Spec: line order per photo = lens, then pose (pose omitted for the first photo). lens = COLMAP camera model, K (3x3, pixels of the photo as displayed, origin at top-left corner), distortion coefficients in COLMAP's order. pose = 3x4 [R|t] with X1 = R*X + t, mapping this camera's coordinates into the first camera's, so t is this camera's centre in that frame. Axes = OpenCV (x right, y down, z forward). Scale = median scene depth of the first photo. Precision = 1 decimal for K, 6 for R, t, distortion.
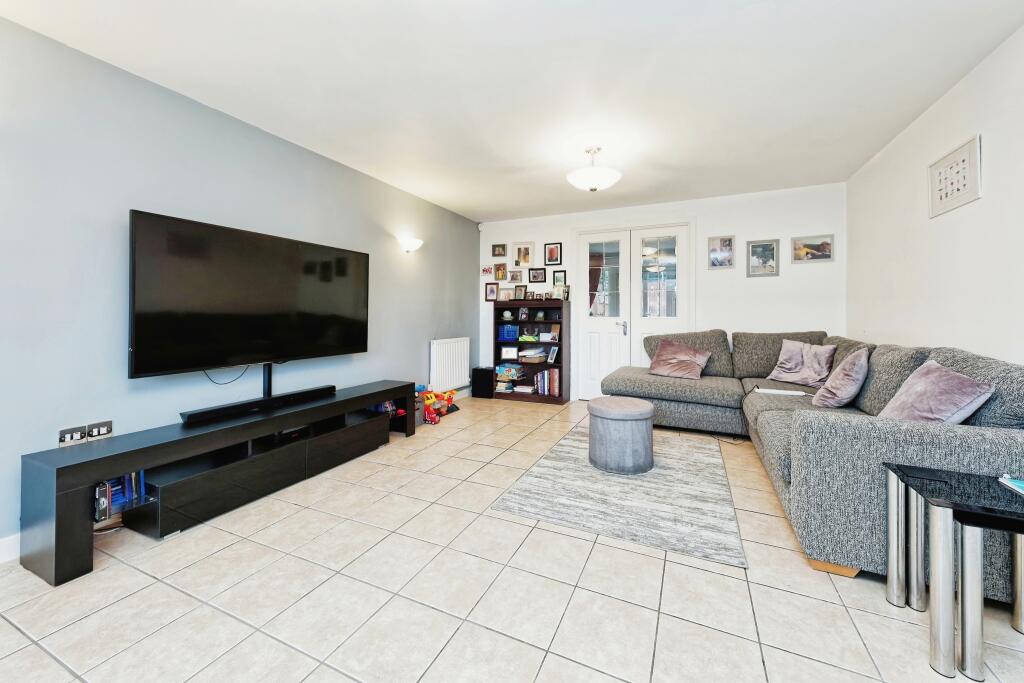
lens RADIAL K [[358.9, 0, 548.7], [0, 358.9, 313.3], [0, 0, 1]] dist [0.000263, -0.000016]
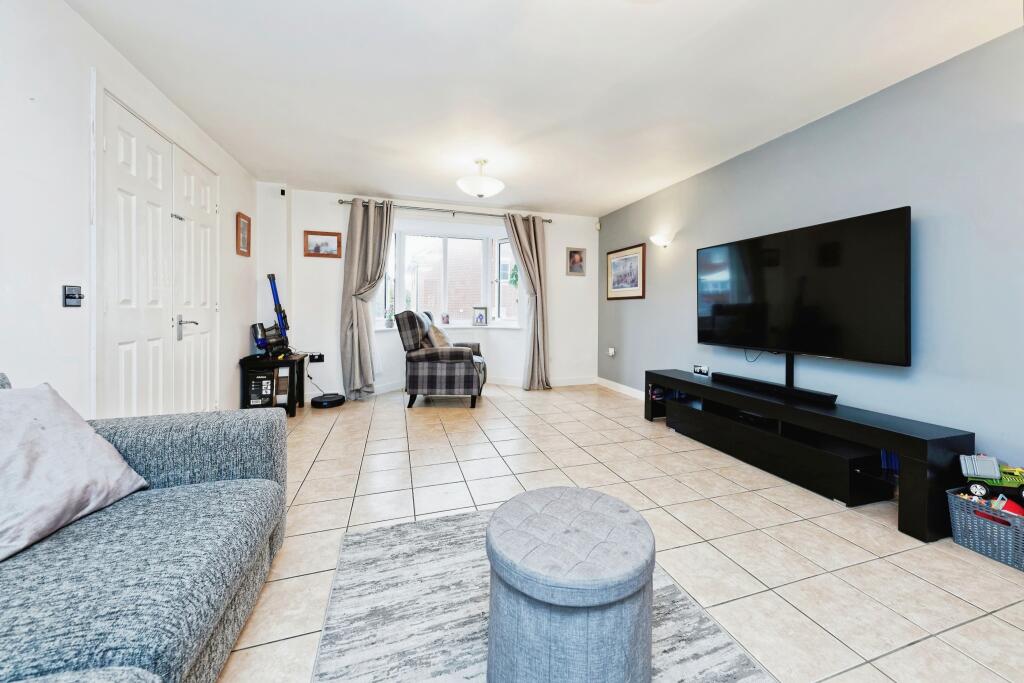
lens RADIAL K [[385.9, 0, 517.1], [0, 385.9, 315.9], [0, 0, 1]] dist [0.000891, 0.000002]
pose [[-0.772752, 0.007656, -0.634662, 0.592661], [0.004474, 0.999968, 0.006615, 0.019196], [0.634692, 0.002272, -0.772762, 1.502049]]
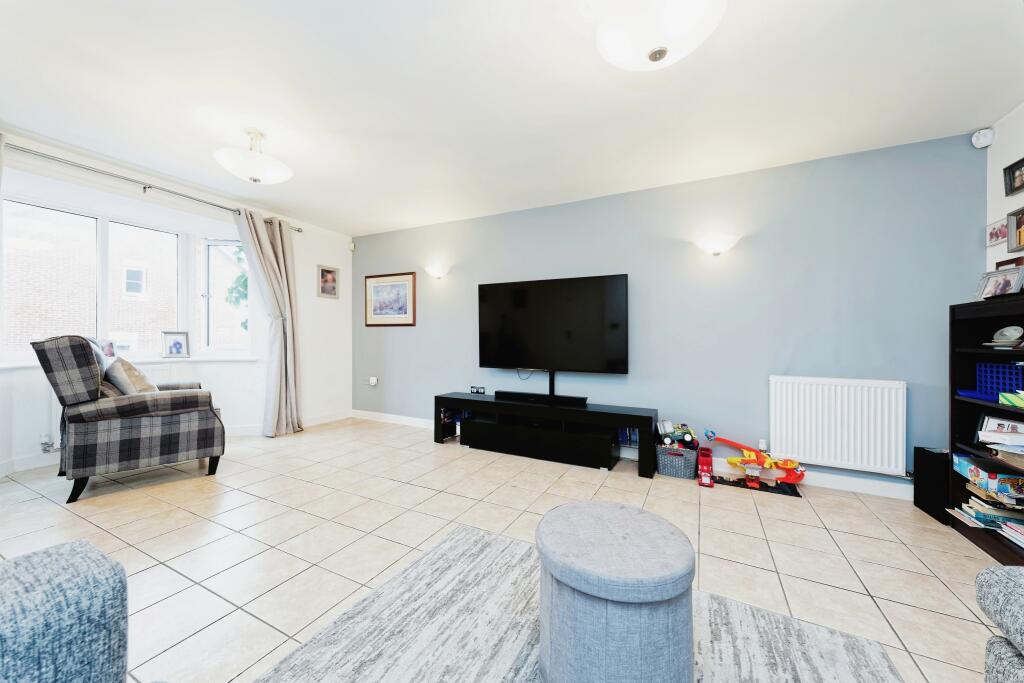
lens RADIAL K [[380.4, 0, 512.0], [0, 380.4, 341.5], [0, 0, 1]] dist [0.000502, 0.000056]
pose [[-0.084715, 0.004465, -0.996395, 0.772736], [0.001615, 0.999989, 0.004344, 0.018385], [0.996404, -0.001241, -0.084721, 1.071501]]
